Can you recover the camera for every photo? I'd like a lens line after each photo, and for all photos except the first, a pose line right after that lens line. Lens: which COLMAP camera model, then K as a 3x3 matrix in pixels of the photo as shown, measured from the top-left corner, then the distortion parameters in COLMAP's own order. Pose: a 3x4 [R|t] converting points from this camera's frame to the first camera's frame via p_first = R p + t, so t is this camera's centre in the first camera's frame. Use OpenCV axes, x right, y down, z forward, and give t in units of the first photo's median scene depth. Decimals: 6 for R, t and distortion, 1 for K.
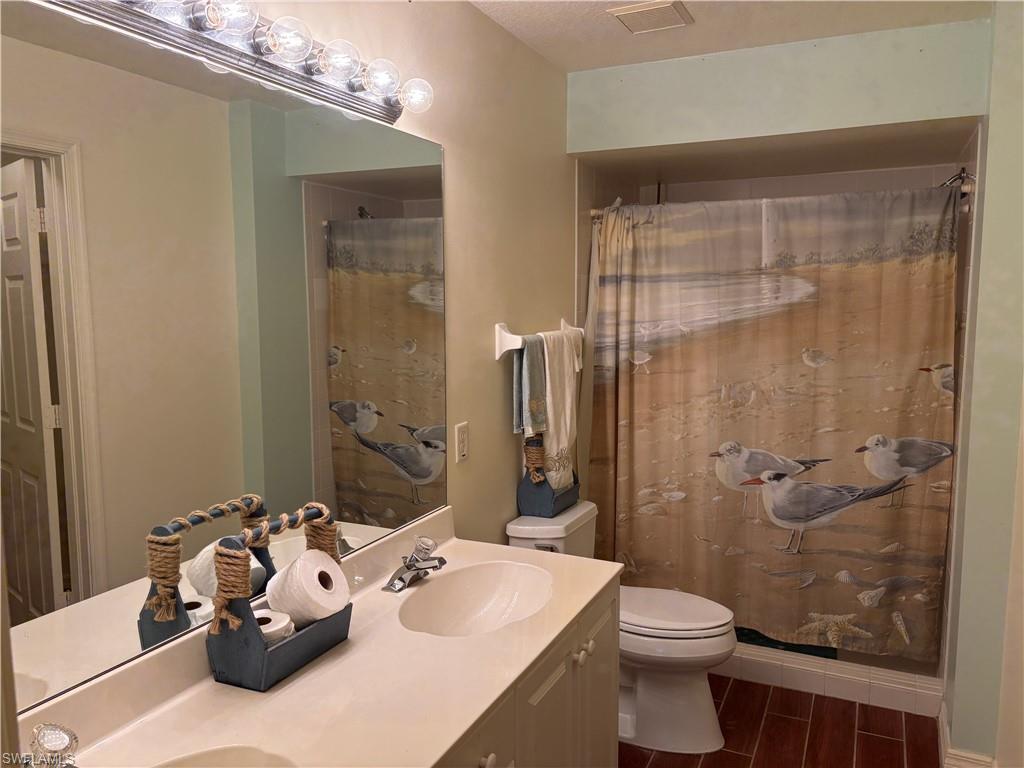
lens RADIAL K [[768.5, 0, 509.3], [0, 768.5, 392.6], [0, 0, 1]] dist [0.038301, -0.036679]
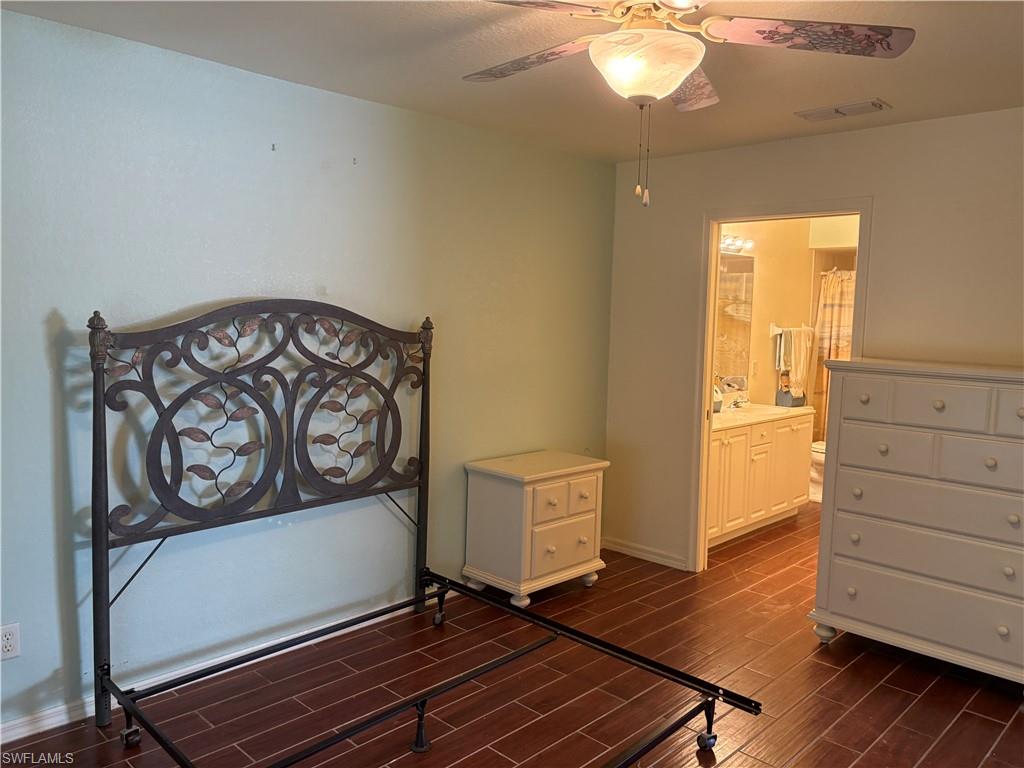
lens RADIAL K [[768.5, 0, 509.3], [0, 768.5, 392.6], [0, 0, 1]] dist [0.038301, -0.036679]
pose [[0.945975, 0.054563, -0.319615, -0.006702], [-0.057681, 0.998335, -0.000291, 0.141649], [0.319067, 0.018711, 0.947547, -1.278899]]
